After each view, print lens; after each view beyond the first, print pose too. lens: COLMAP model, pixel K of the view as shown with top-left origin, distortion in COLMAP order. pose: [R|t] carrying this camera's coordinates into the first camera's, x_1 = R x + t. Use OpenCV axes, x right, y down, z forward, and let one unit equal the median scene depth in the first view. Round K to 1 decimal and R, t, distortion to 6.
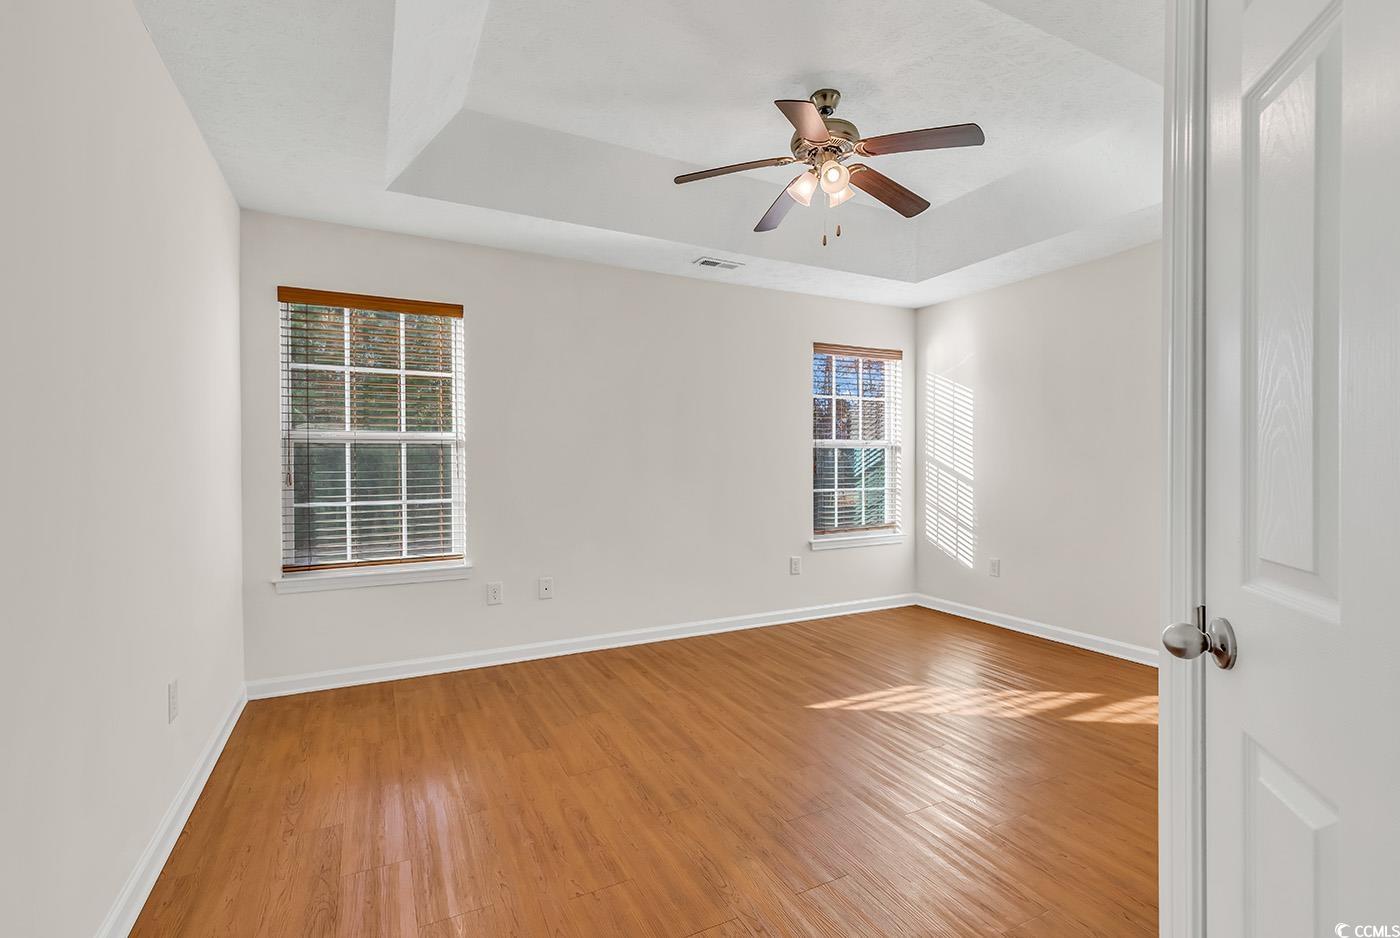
lens RADIAL K [[641.3, 0, 705.9], [0, 641.3, 470.7], [0, 0, 1]] dist [0.003205, -0.001175]
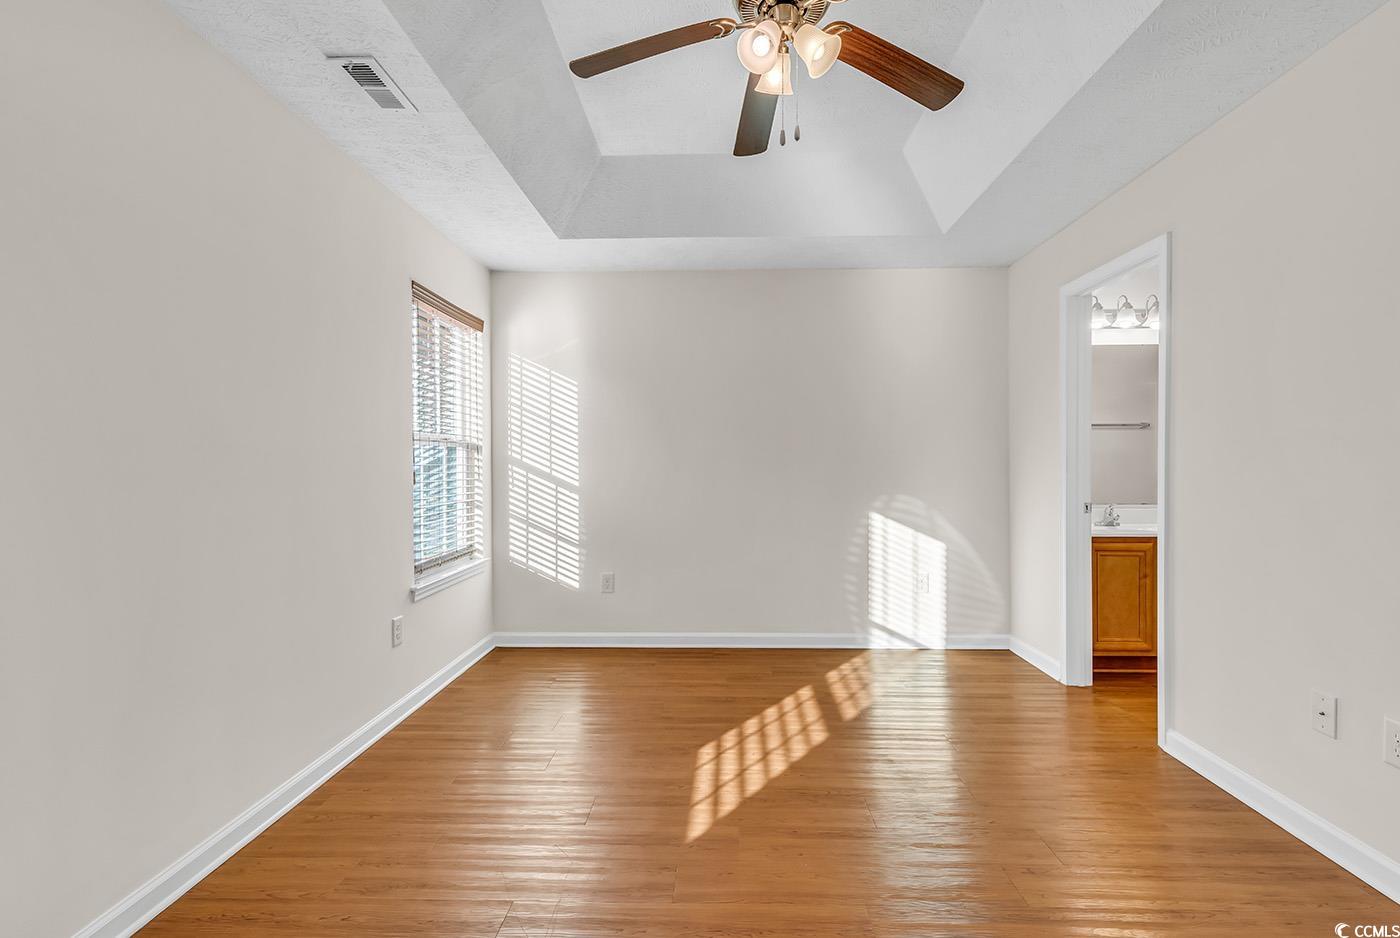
lens RADIAL K [[641.3, 0, 712.0], [0, 641.3, 471.4], [0, 0, 1]] dist [0.003205, -0.001175]
pose [[0.486981, -0.008181, 0.873374, -0.302912], [0.014913, 0.999888, 0.001051, -0.004173], [-0.873285, 0.012512, 0.487049, 0.505829]]
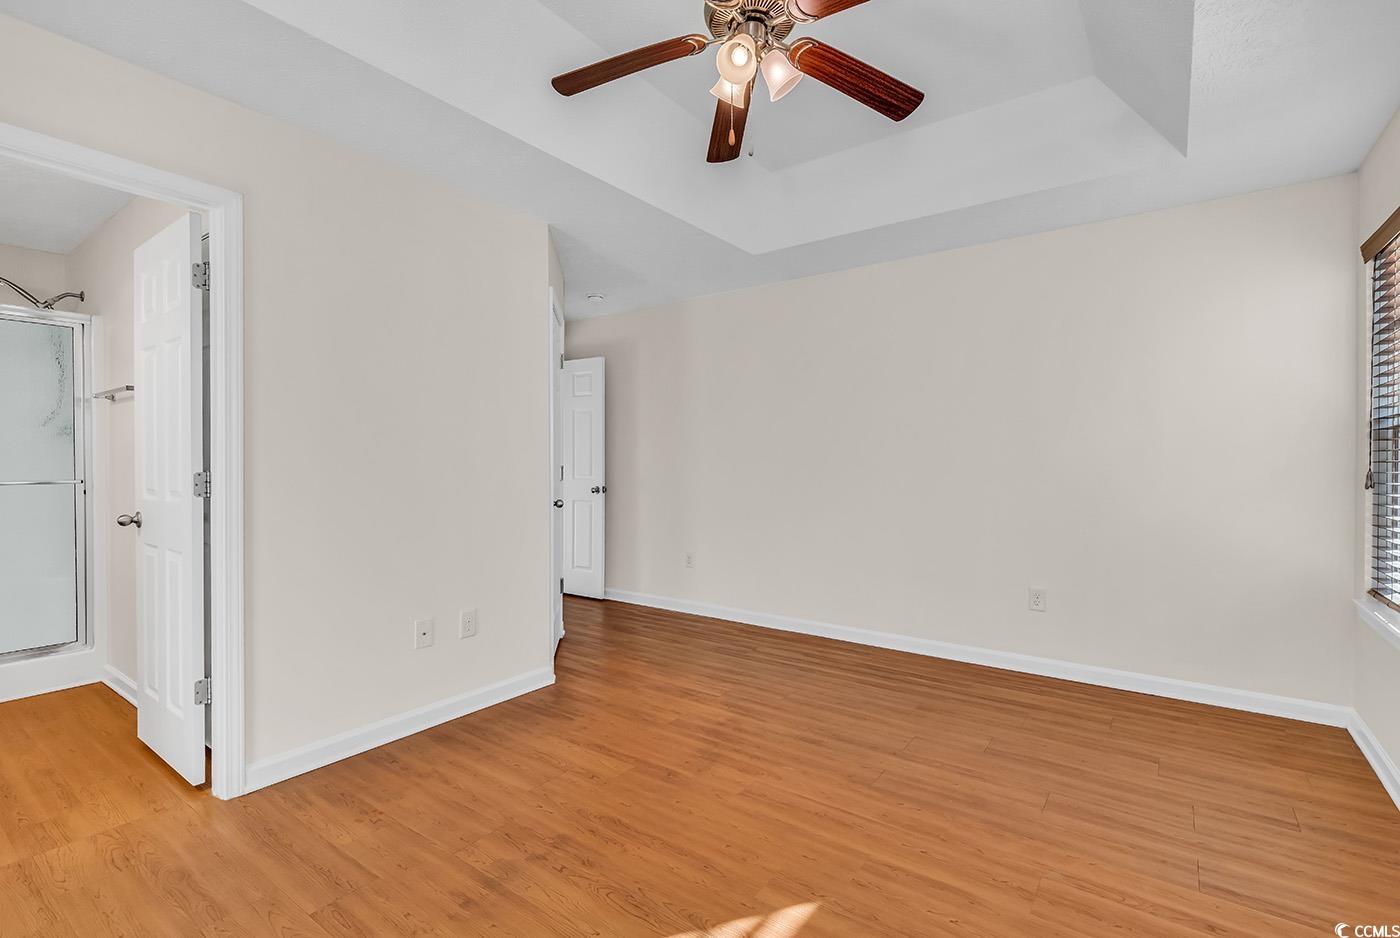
lens RADIAL K [[641.3, 0, 704.2], [0, 641.3, 469.5], [0, 0, 1]] dist [0.003205, -0.001175]
pose [[-0.895829, 0.007881, -0.444329, 0.375559], [-0.002688, 0.999728, 0.023152, -0.013841], [0.444391, 0.021934, -0.895565, 1.107411]]
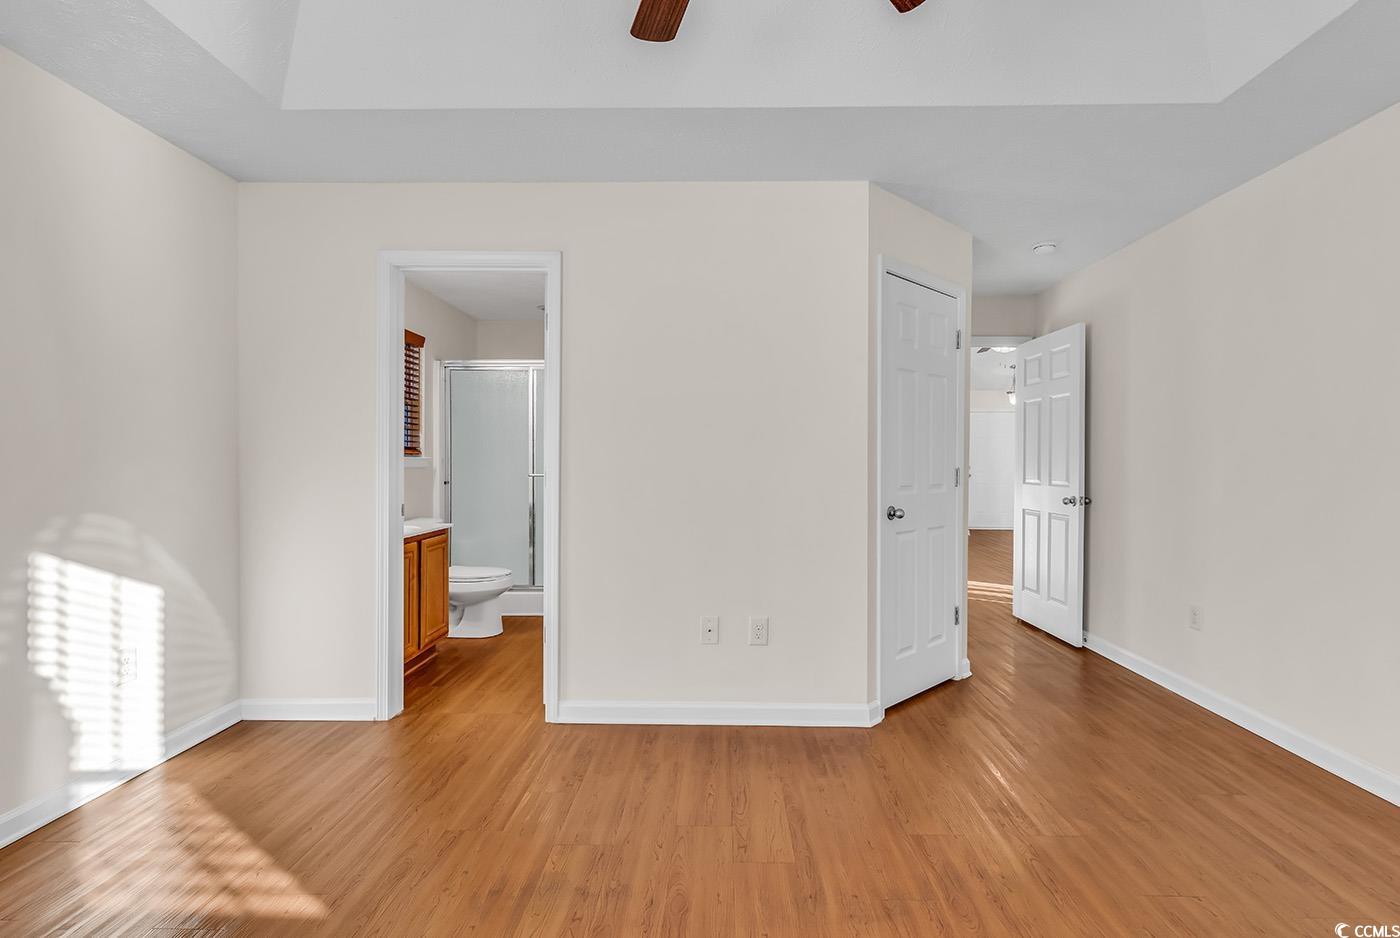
lens RADIAL K [[641.3, 0, 712.8], [0, 641.3, 467.2], [0, 0, 1]] dist [0.003205, -0.001175]
pose [[-0.879754, -0.008390, 0.475356, -0.002830], [0.000203, 0.999838, 0.018024, -0.011577], [-0.475430, 0.015953, -0.879609, 0.969275]]
